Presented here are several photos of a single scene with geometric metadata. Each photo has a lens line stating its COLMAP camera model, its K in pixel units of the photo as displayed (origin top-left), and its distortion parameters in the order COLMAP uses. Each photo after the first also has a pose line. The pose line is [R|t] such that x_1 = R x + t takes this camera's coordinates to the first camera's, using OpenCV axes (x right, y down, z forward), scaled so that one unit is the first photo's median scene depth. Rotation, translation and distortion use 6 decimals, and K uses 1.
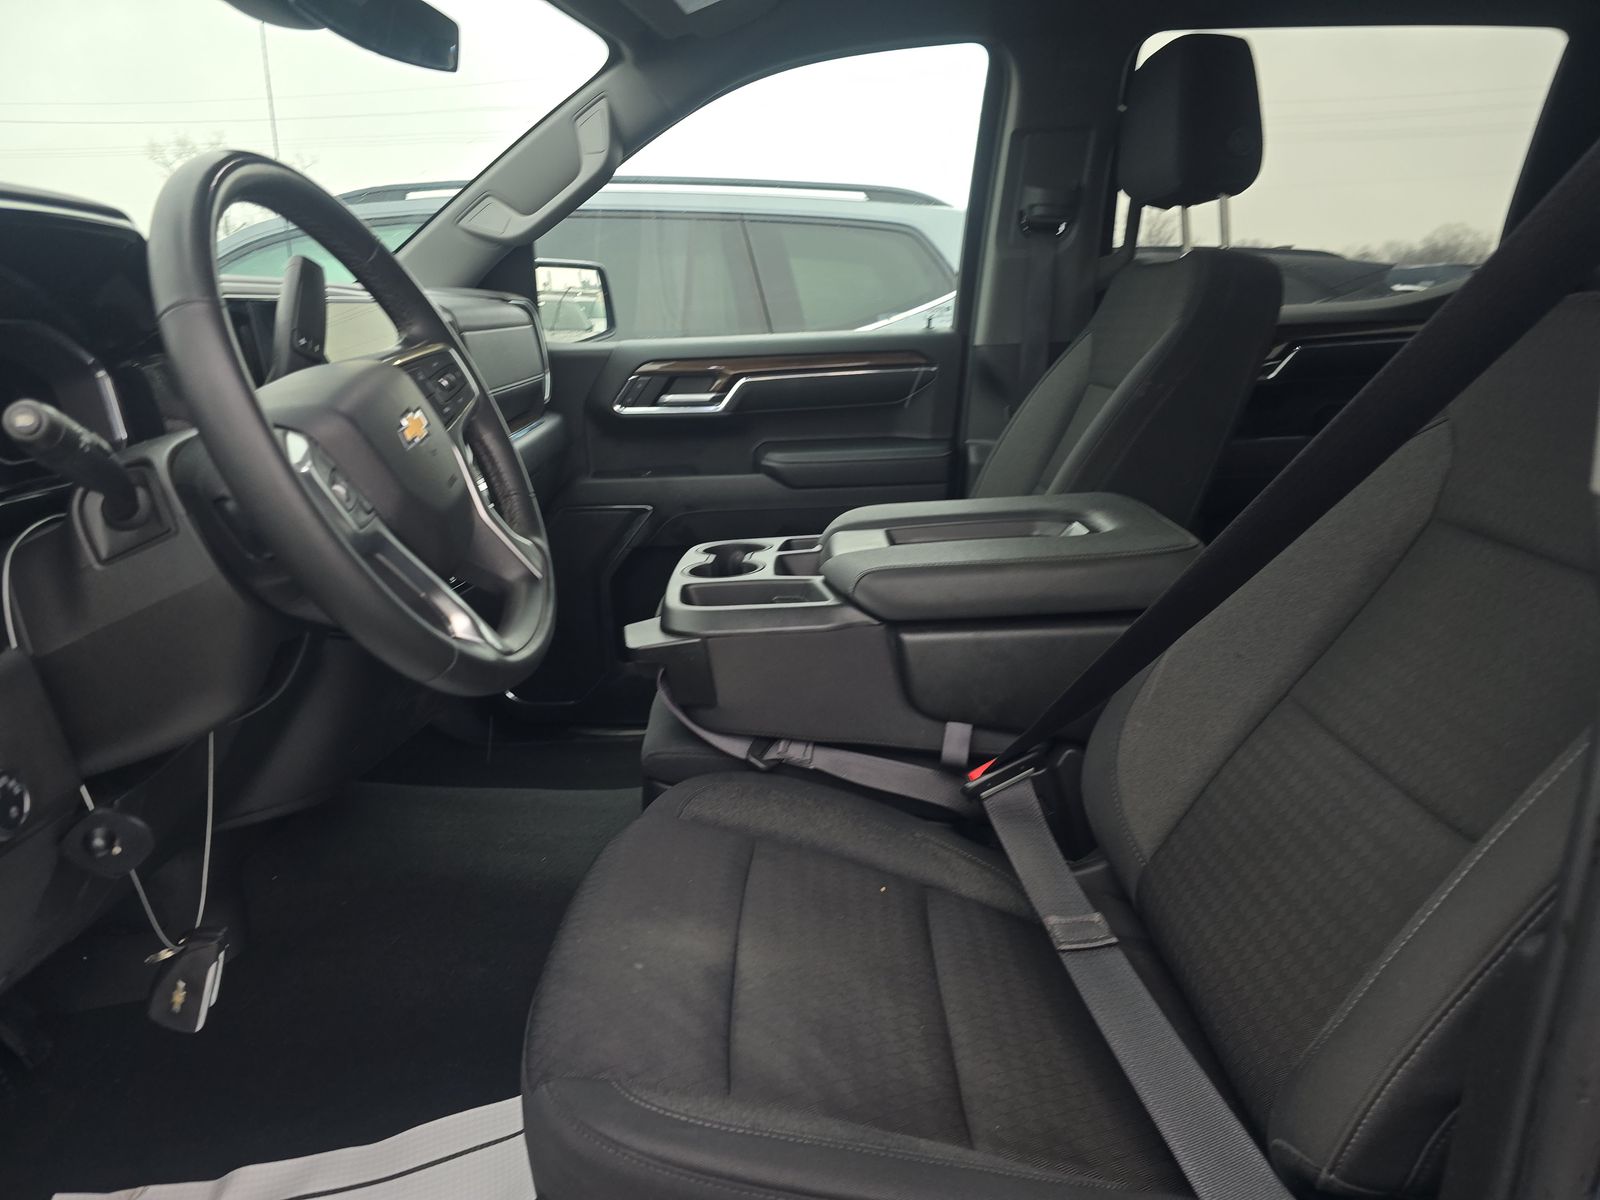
lens RADIAL K [[1057.8, 0, 795.5], [0, 1057.8, 609.6], [0, 0, 1]] dist [0.041939, -0.056357]
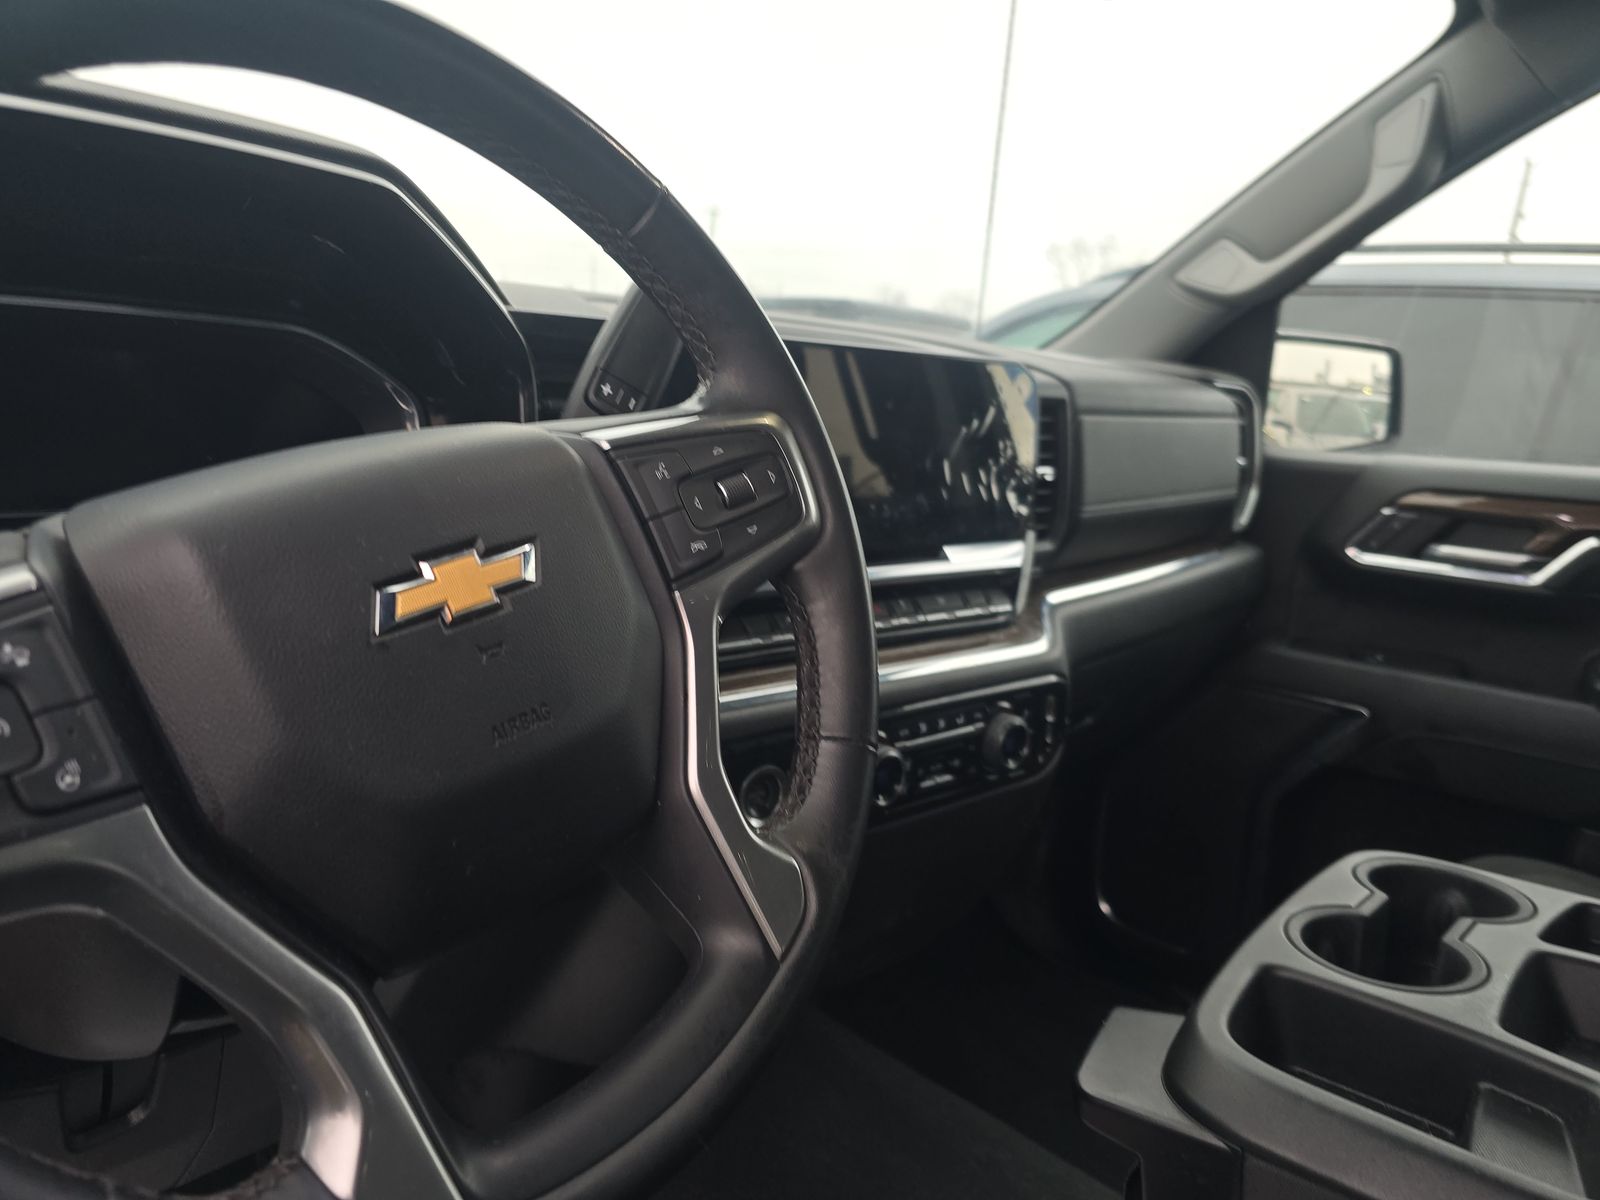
lens RADIAL K [[1057.8, 0, 795.5], [0, 1057.8, 609.6], [0, 0, 1]] dist [0.041939, -0.056357]
pose [[0.742247, 0.195898, -0.640853, 0.006242], [-0.252380, 0.967622, 0.003475, -0.072415], [0.620784, 0.159159, 0.767656, 0.289841]]
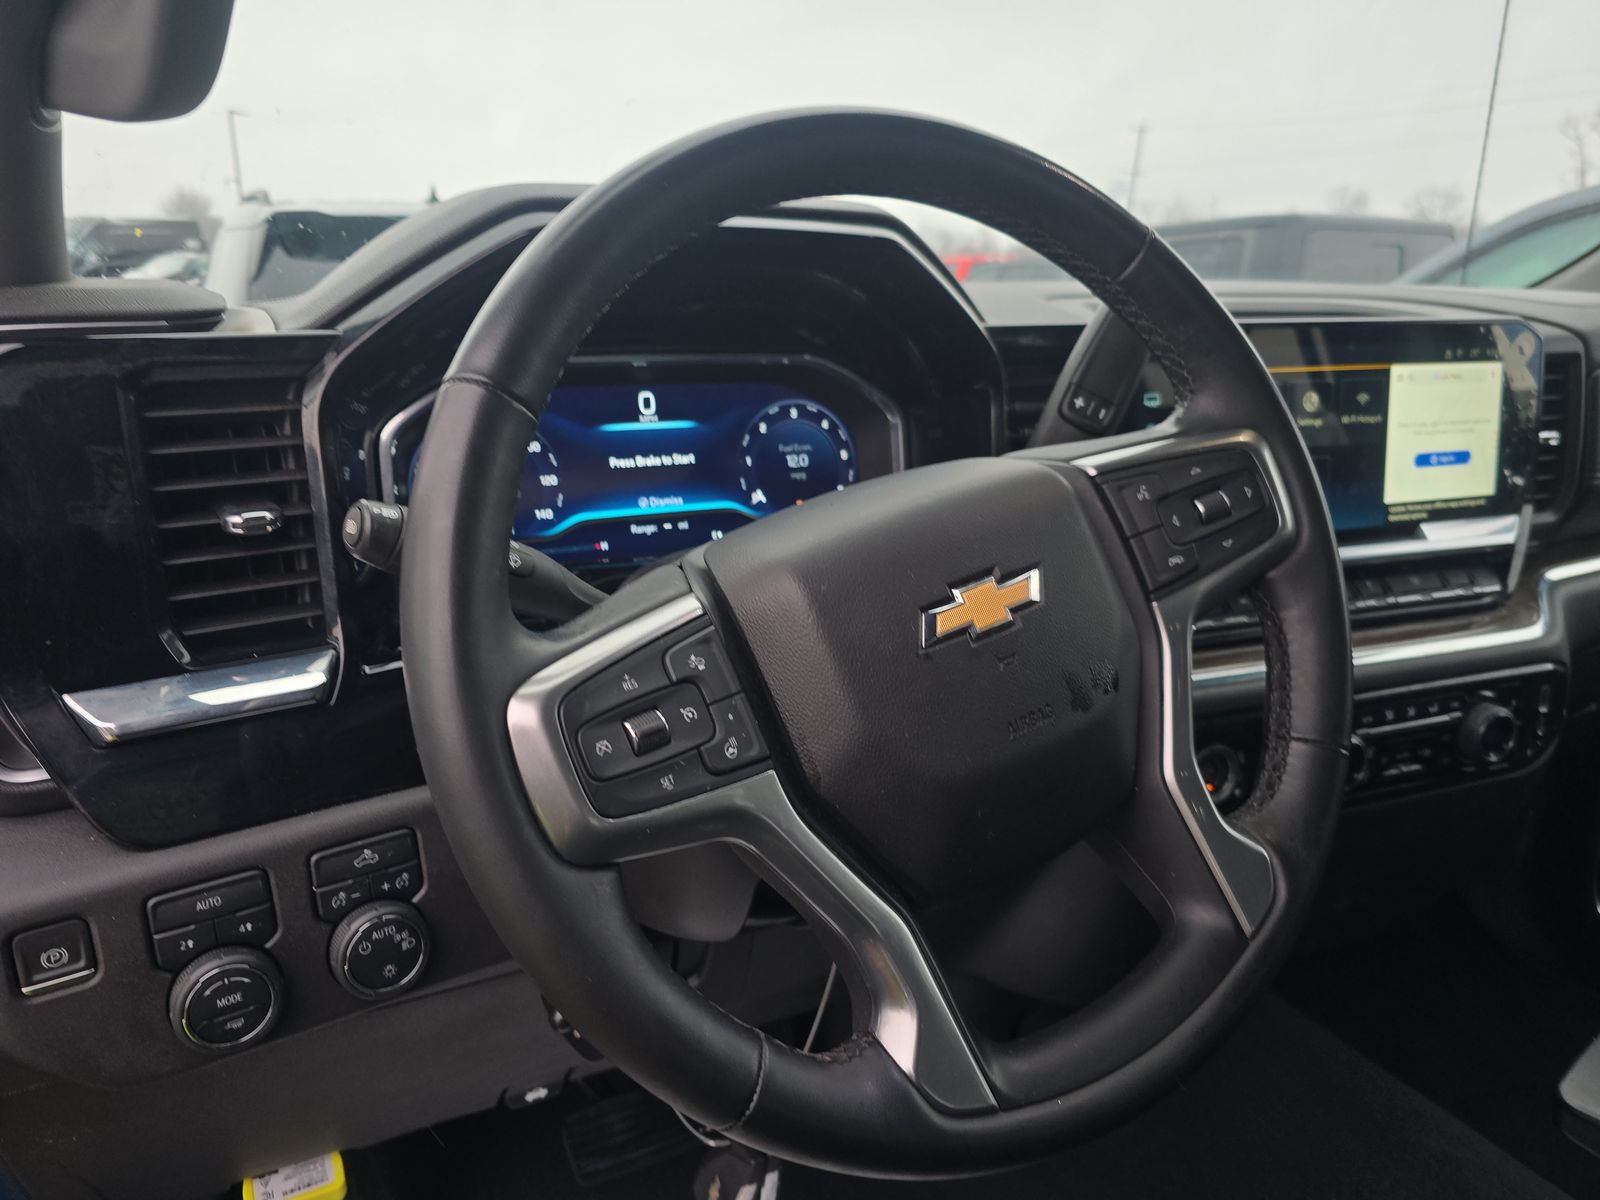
lens RADIAL K [[1057.8, 0, 795.5], [0, 1057.8, 609.6], [0, 0, 1]] dist [0.041939, -0.056357]
pose [[0.453562, 0.252484, -0.854712, 0.020713], [-0.237810, 0.958546, 0.156960, -0.086962], [0.858911, 0.132068, 0.494804, 0.246723]]
